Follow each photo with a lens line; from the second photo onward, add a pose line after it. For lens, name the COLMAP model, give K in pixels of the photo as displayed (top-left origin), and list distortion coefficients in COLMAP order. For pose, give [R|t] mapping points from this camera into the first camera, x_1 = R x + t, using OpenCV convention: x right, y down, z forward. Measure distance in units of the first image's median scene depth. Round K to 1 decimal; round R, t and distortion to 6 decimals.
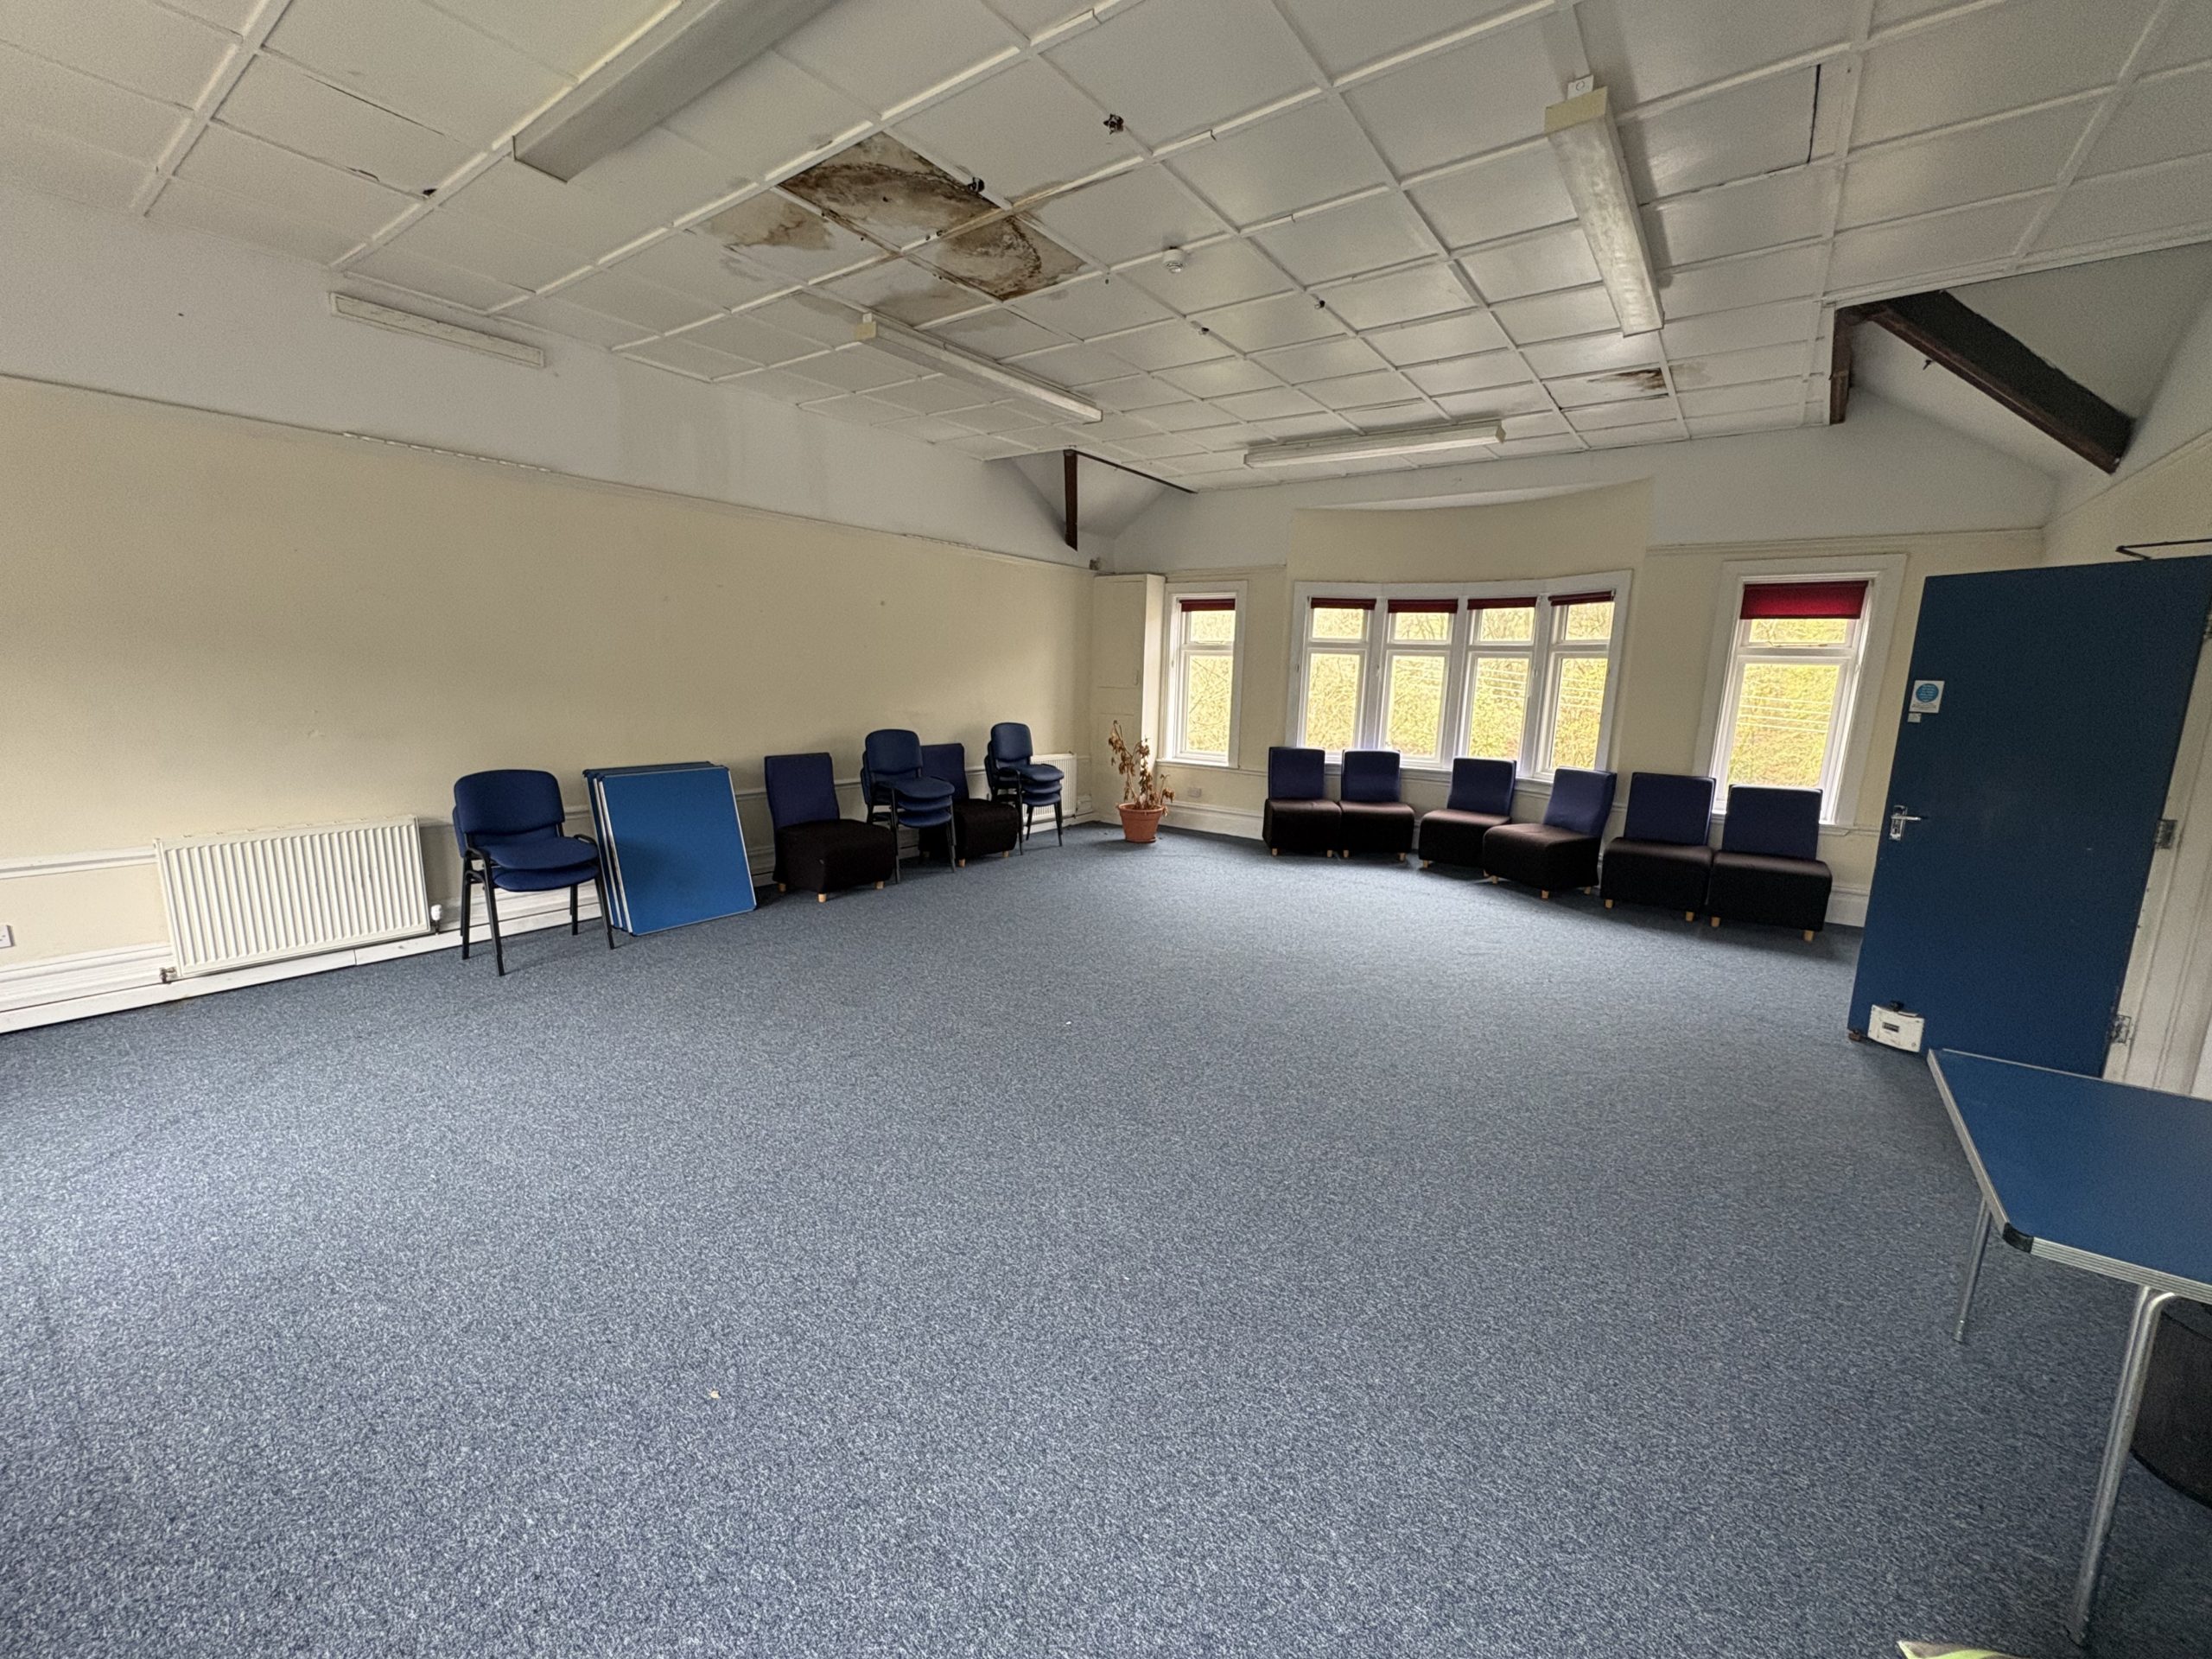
lens RADIAL K [[882.3, 0, 1114.6], [0, 882.3, 826.1], [0, 0, 1]] dist [0.001449, -0.000252]
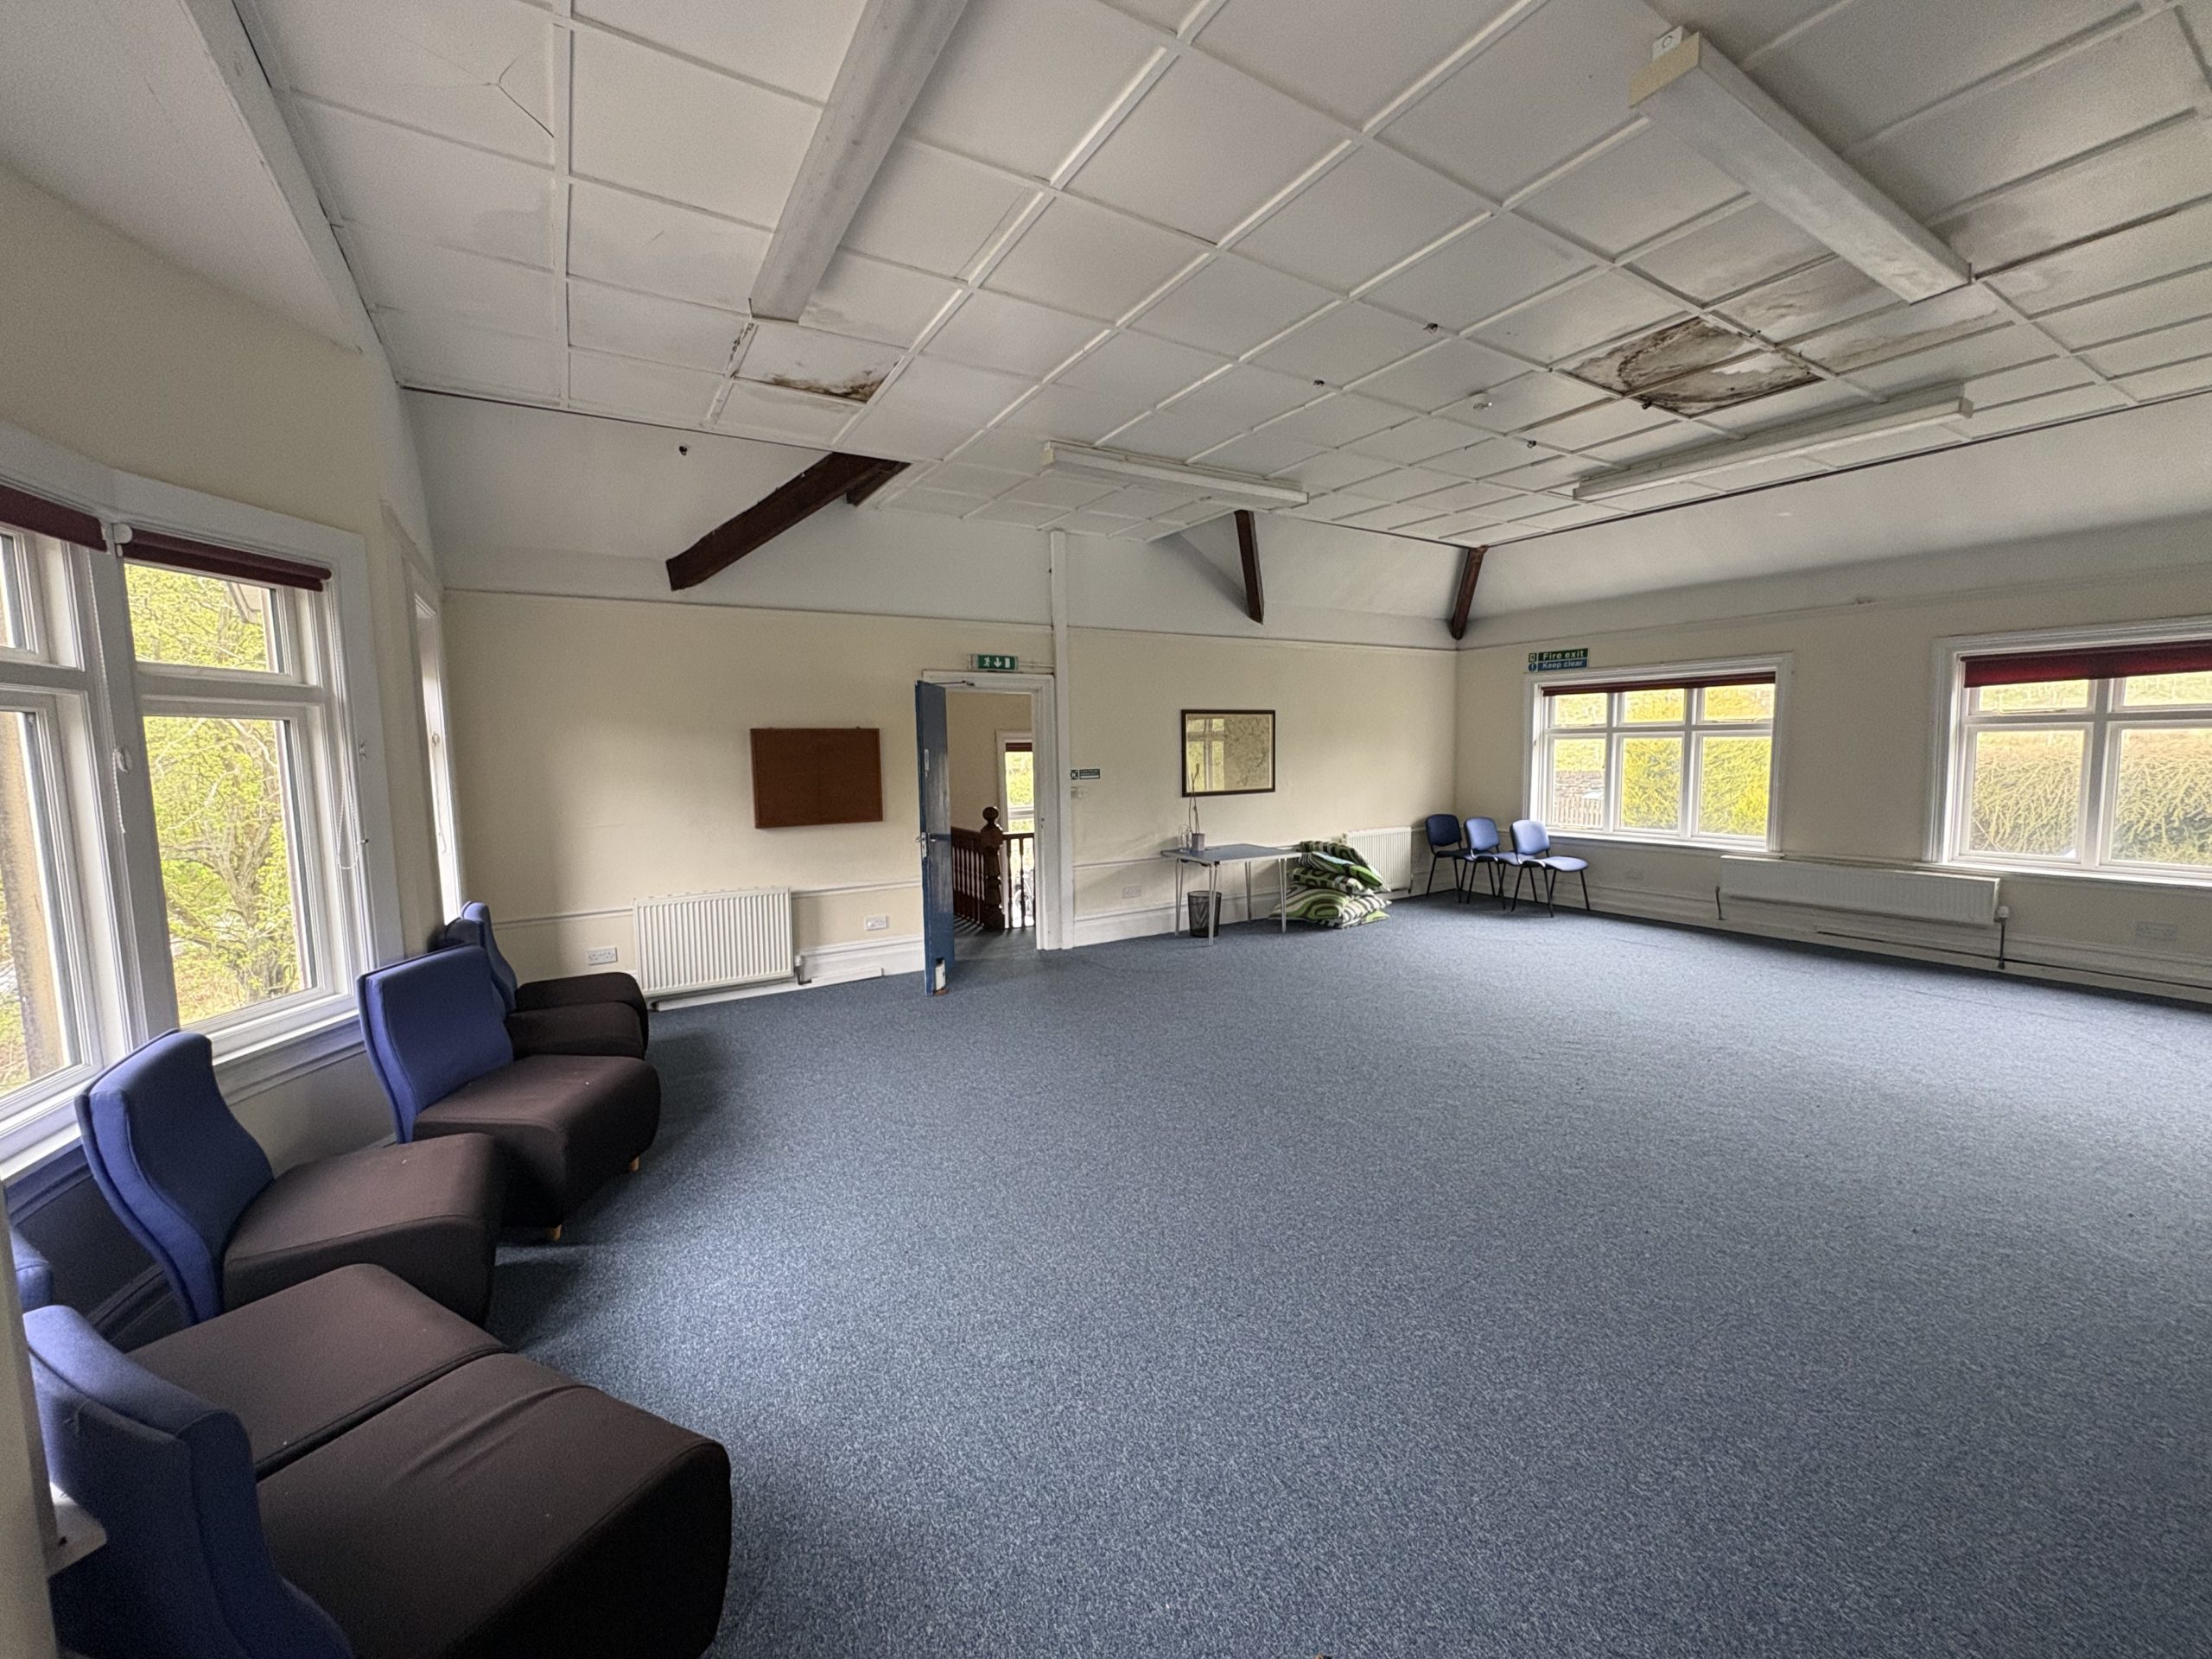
lens RADIAL K [[882.3, 0, 1110.5], [0, 882.3, 823.1], [0, 0, 1]] dist [0.001449, -0.000252]
pose [[-0.924671, -0.045822, 0.377999, 0.041490], [0.057949, 0.964233, 0.258642, -0.338535], [-0.376331, 0.261064, -0.888944, 1.844984]]
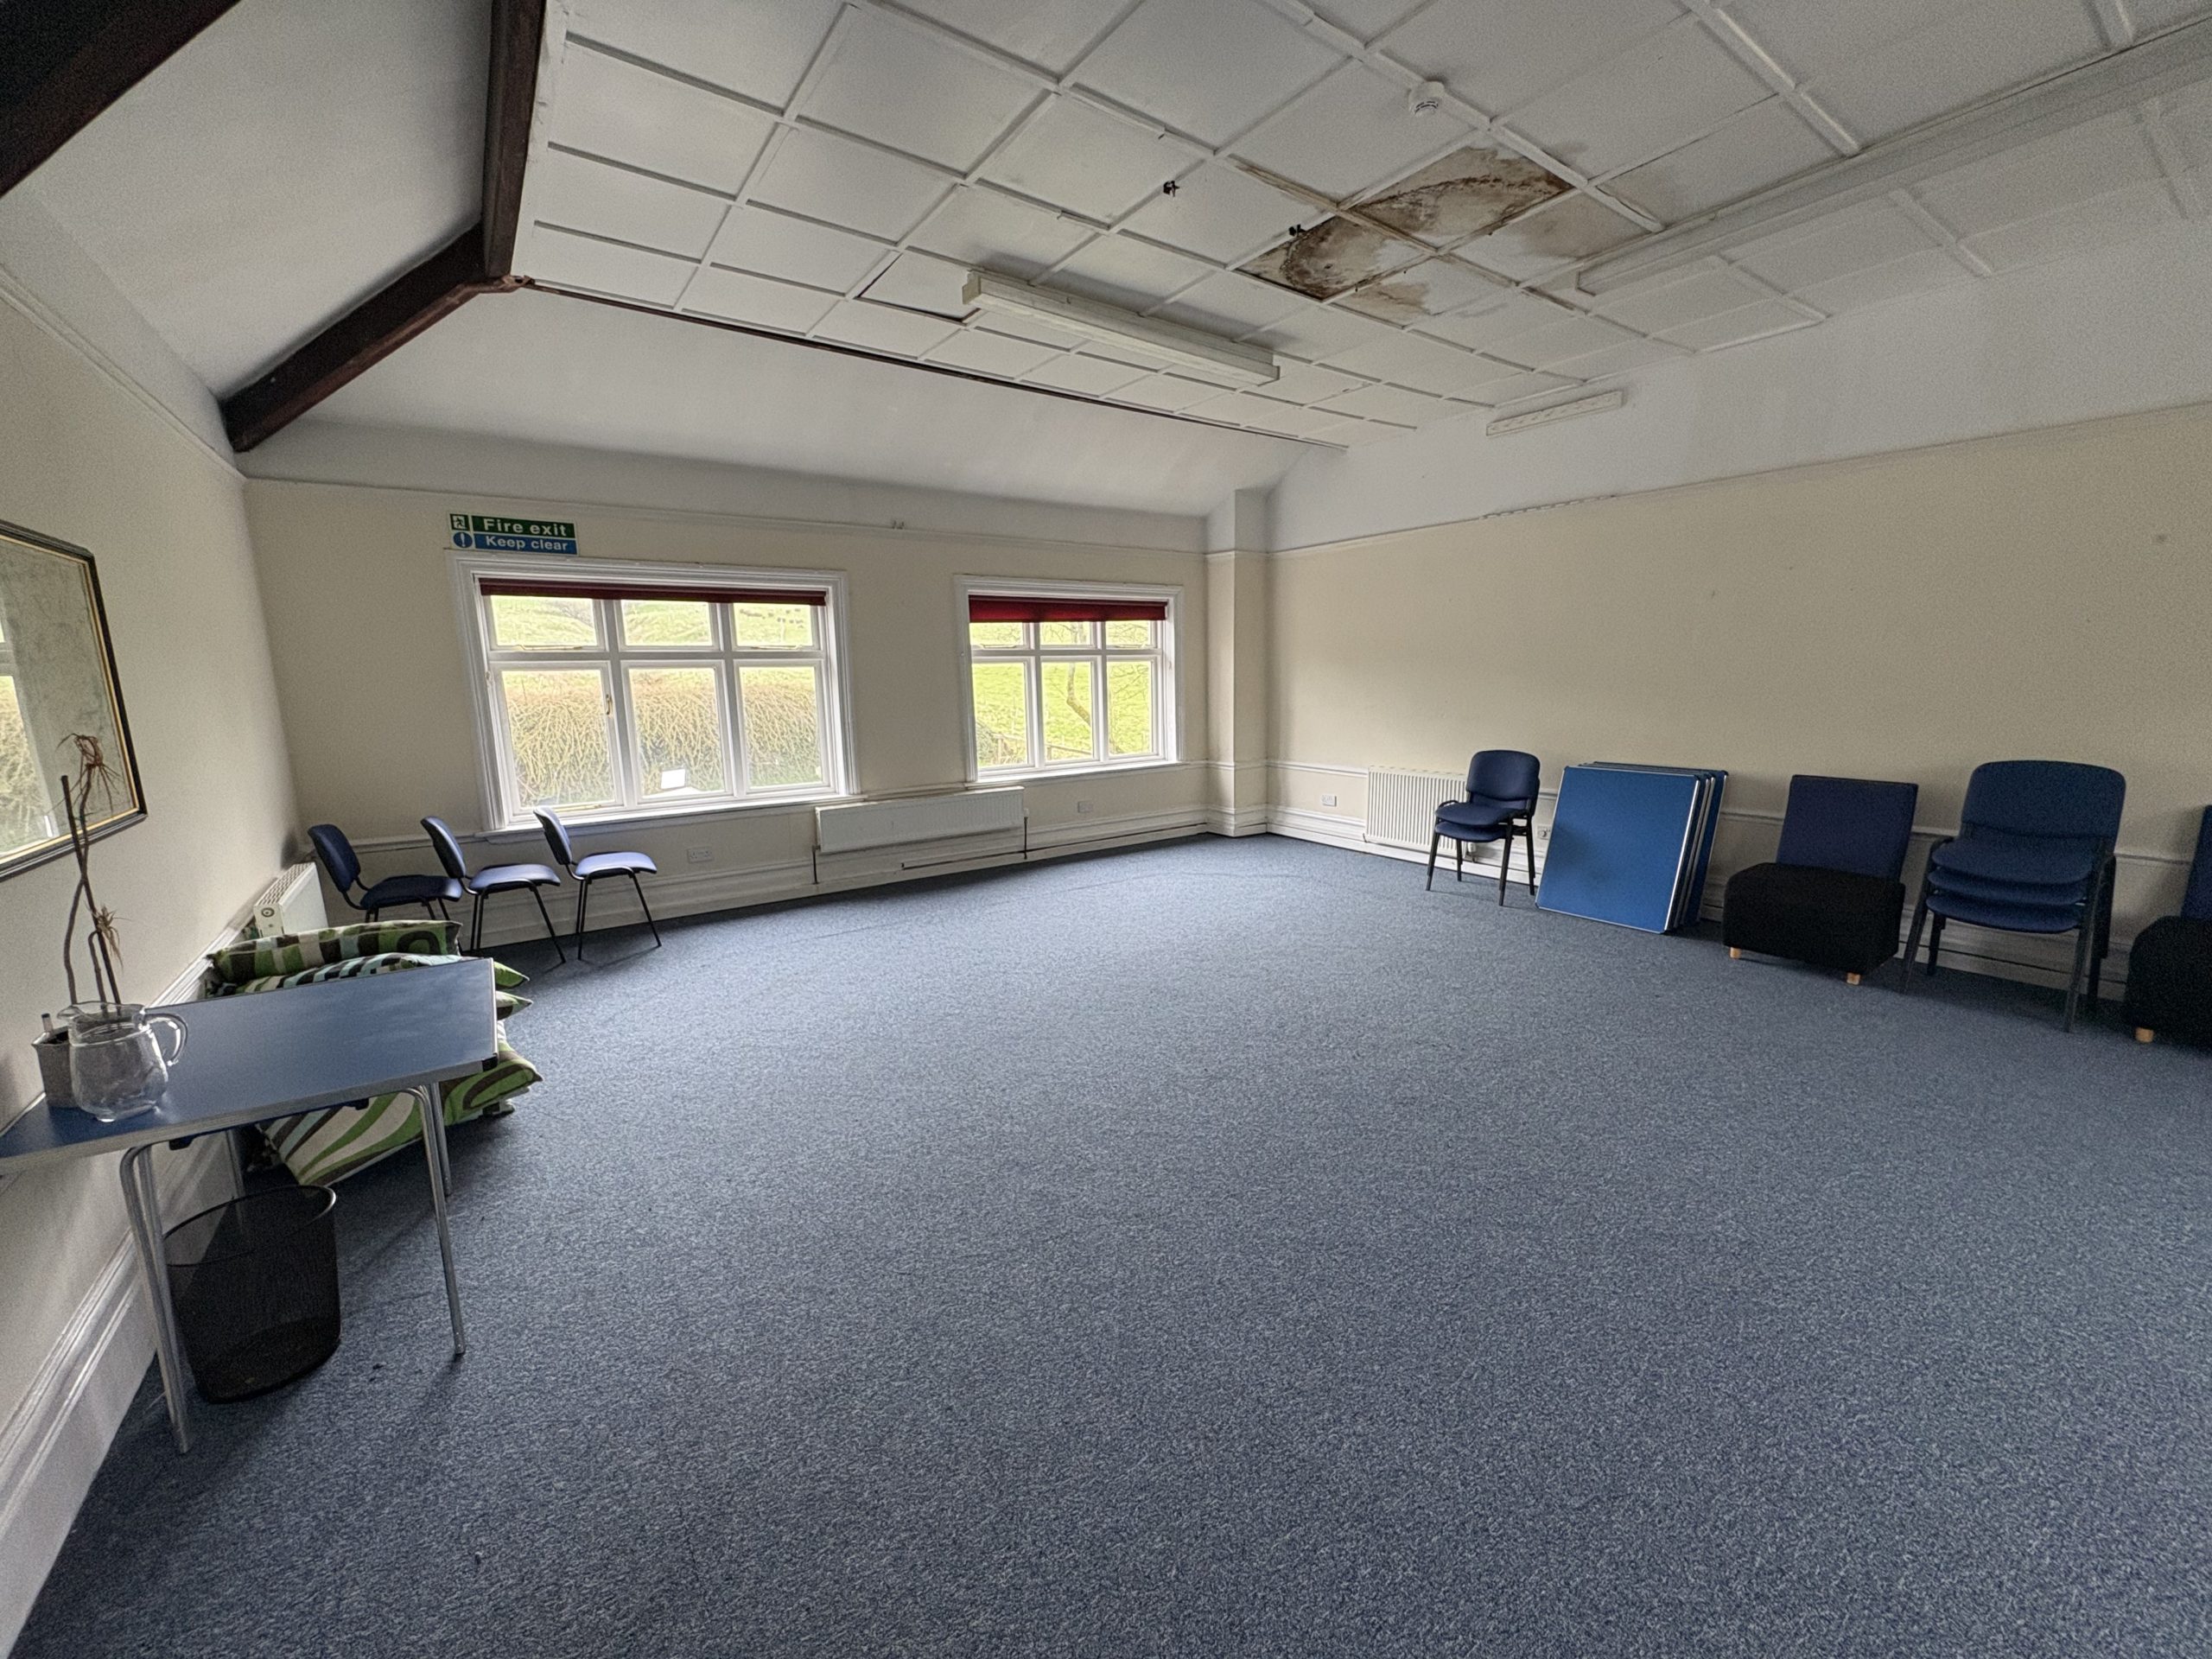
lens RADIAL K [[882.3, 0, 1106.9], [0, 882.3, 827.8], [0, 0, 1]] dist [0.001449, -0.000252]
pose [[-0.321915, 0.146013, -0.935442, 0.728315], [-0.158370, 0.965811, 0.205253, -0.127214], [0.933429, 0.214220, -0.287785, 0.853064]]
